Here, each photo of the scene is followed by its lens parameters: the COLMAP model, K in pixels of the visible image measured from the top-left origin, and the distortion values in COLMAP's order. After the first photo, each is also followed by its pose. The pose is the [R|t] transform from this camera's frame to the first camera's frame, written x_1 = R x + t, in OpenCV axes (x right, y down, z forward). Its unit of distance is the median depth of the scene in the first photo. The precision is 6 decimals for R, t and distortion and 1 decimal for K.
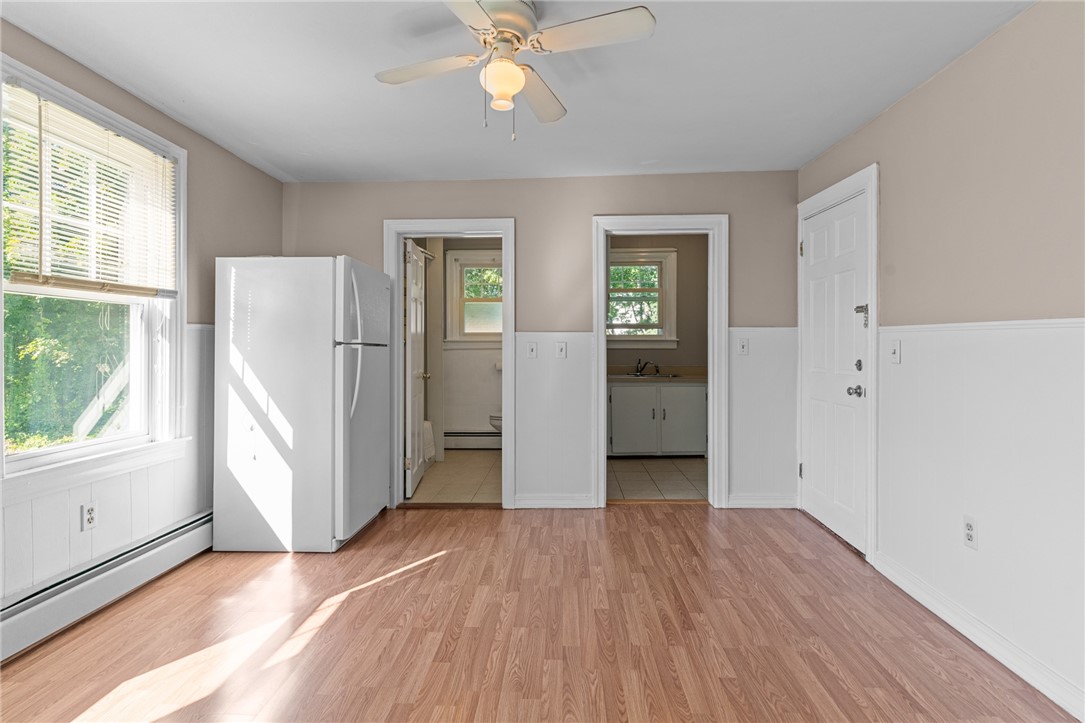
lens RADIAL K [[525.8, 0, 544.0], [0, 525.8, 342.9], [0, 0, 1]] dist [0.004226, 0.000142]
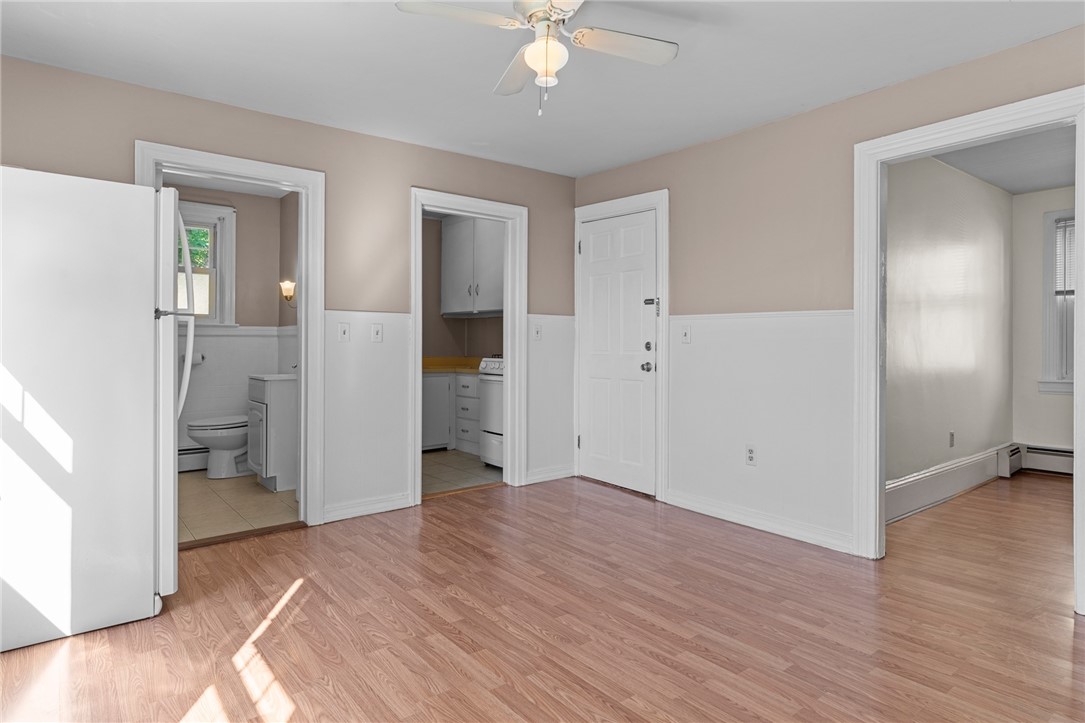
lens RADIAL K [[605.2, 0, 541.6], [0, 605.2, 339.7], [0, 0, 1]] dist [-0.003282, 0.000054]
pose [[0.759018, 0.010197, 0.650990, -0.554848], [-0.007686, 0.999948, -0.006701, 0.039455], [-0.651024, 0.000082, 0.759057, 0.073926]]
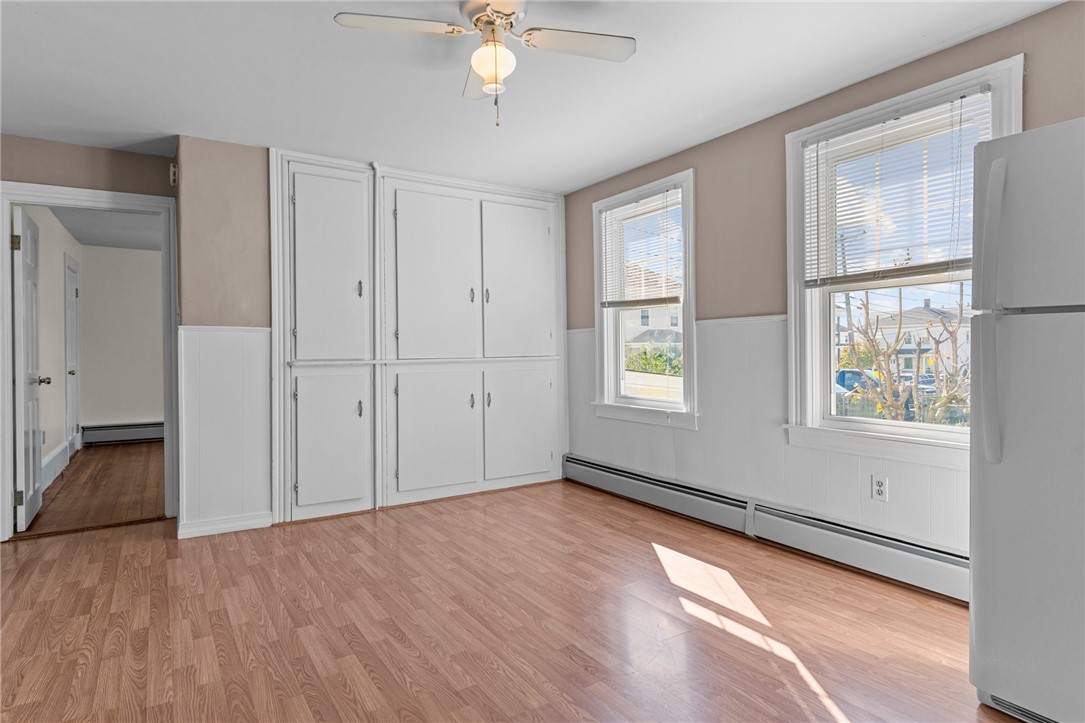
lens RADIAL K [[591.9, 0, 542.5], [0, 591.9, 361.5], [0, 0, 1]] dist [0.000218, 0.000073]
pose [[-0.815863, 0.010194, -0.578156, 0.325177], [0.009637, 0.999945, 0.004032, 0.044973], [0.578165, -0.002282, -0.815917, 1.283812]]
